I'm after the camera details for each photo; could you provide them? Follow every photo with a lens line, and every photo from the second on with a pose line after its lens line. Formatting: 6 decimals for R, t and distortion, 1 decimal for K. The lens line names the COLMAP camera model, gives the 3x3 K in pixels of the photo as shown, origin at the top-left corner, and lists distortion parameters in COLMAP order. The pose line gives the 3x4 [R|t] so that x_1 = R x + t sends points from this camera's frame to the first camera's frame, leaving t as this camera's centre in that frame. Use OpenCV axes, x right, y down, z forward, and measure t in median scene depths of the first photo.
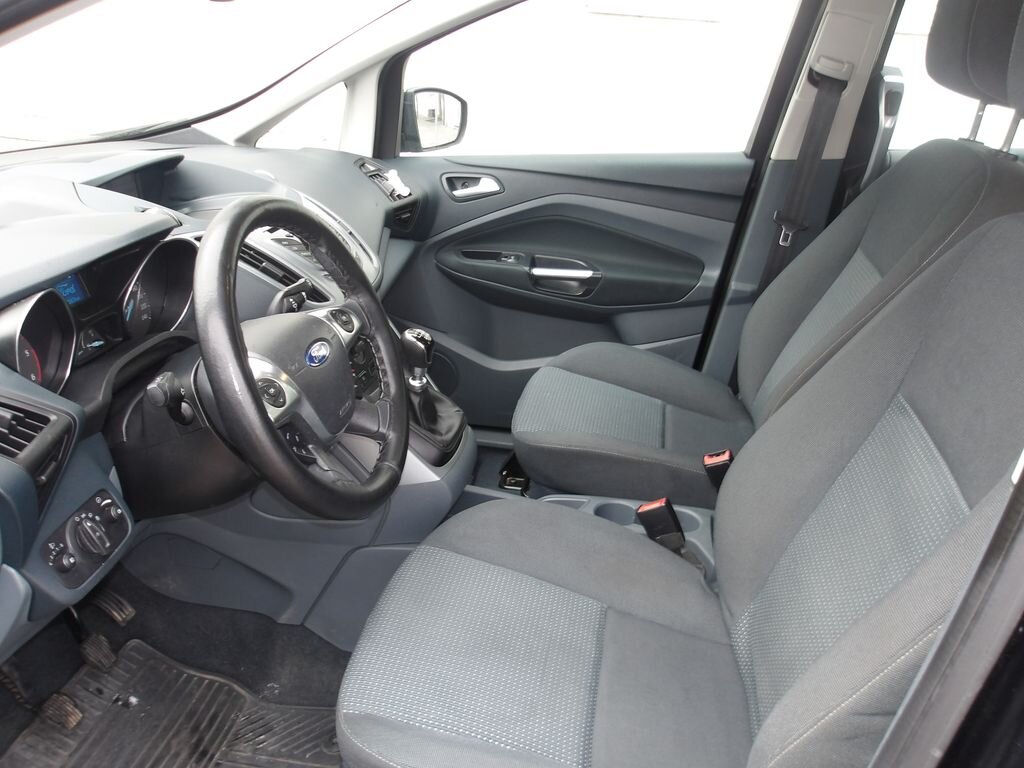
lens RADIAL K [[870.3, 0, 512.4], [0, 870.3, 388.6], [0, 0, 1]] dist [0.001214, 0.007363]
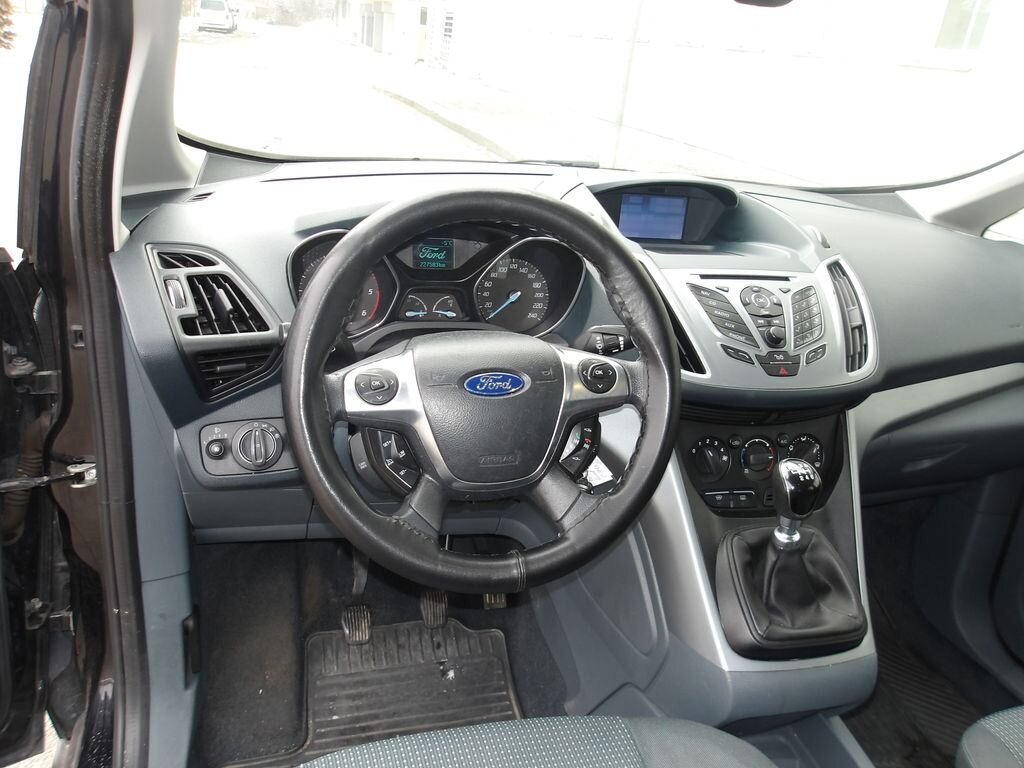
lens RADIAL K [[848.7, 0, 507.2], [0, 848.7, 397.3], [0, 0, 1]] dist [0.007968, 0.007052]
pose [[0.427034, 0.345552, -0.835605, 0.296670], [-0.434901, 0.888687, 0.145248, -0.099252], [0.792782, 0.301379, 0.529780, 0.402275]]
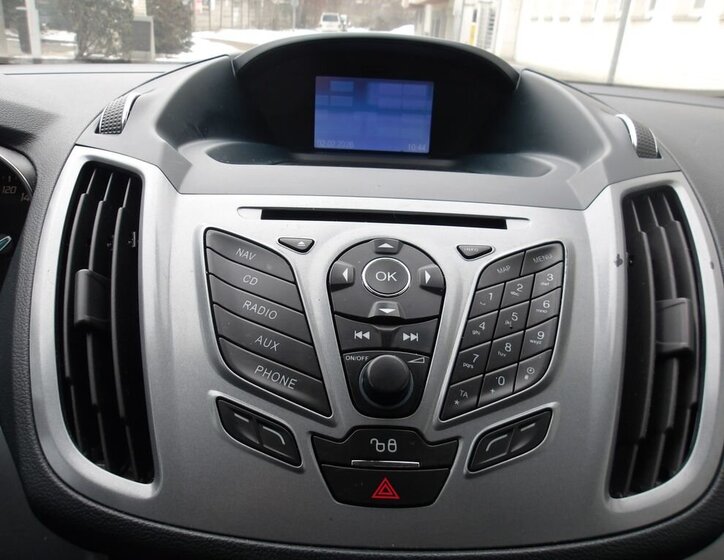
lens RADIAL K [[637.2, 0, 362.0], [0, 637.2, 280.0], [0, 0, 1]] dist [0.002168, -0.003711]
pose [[0.175181, 0.329827, -0.927645, -0.031391], [-0.430357, 0.873086, 0.229158, -0.199794], [0.885497, 0.359074, 0.294892, 0.838482]]
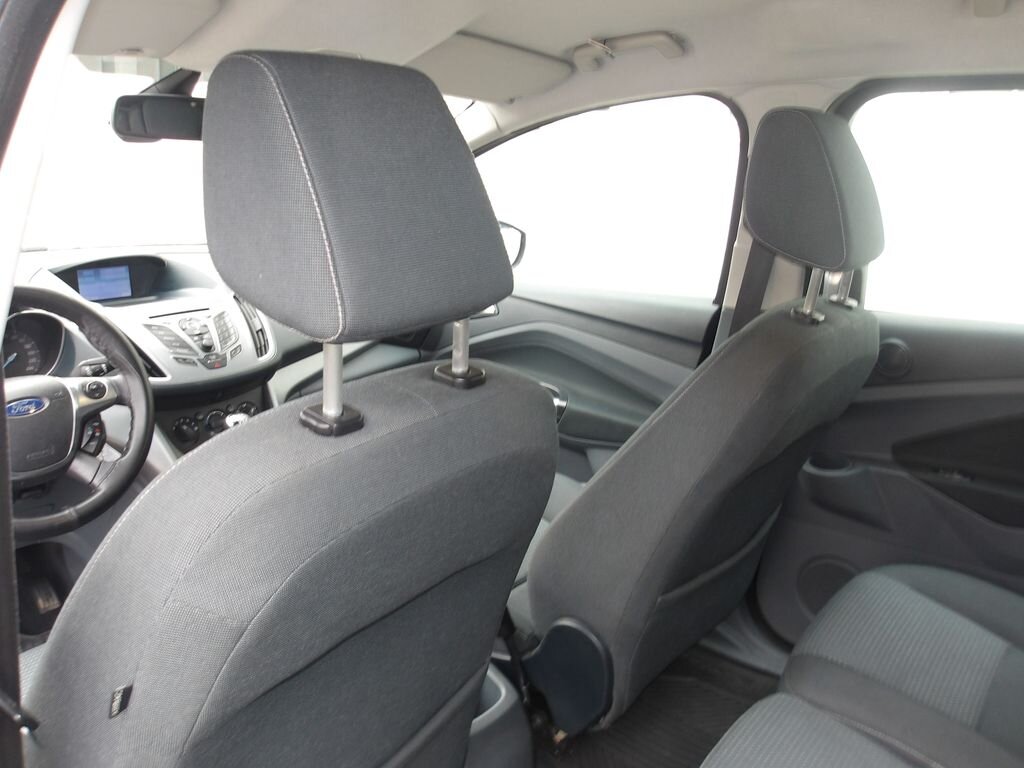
lens RADIAL K [[863.2, 0, 508.0], [0, 863.2, 386.5], [0, 0, 1]] dist [0.001890, 0.020090]
pose [[0.869159, 0.135604, -0.475578, 0.655755], [-0.201640, 0.975276, -0.090428, -0.064934], [0.451558, 0.174492, 0.875013, 0.146131]]
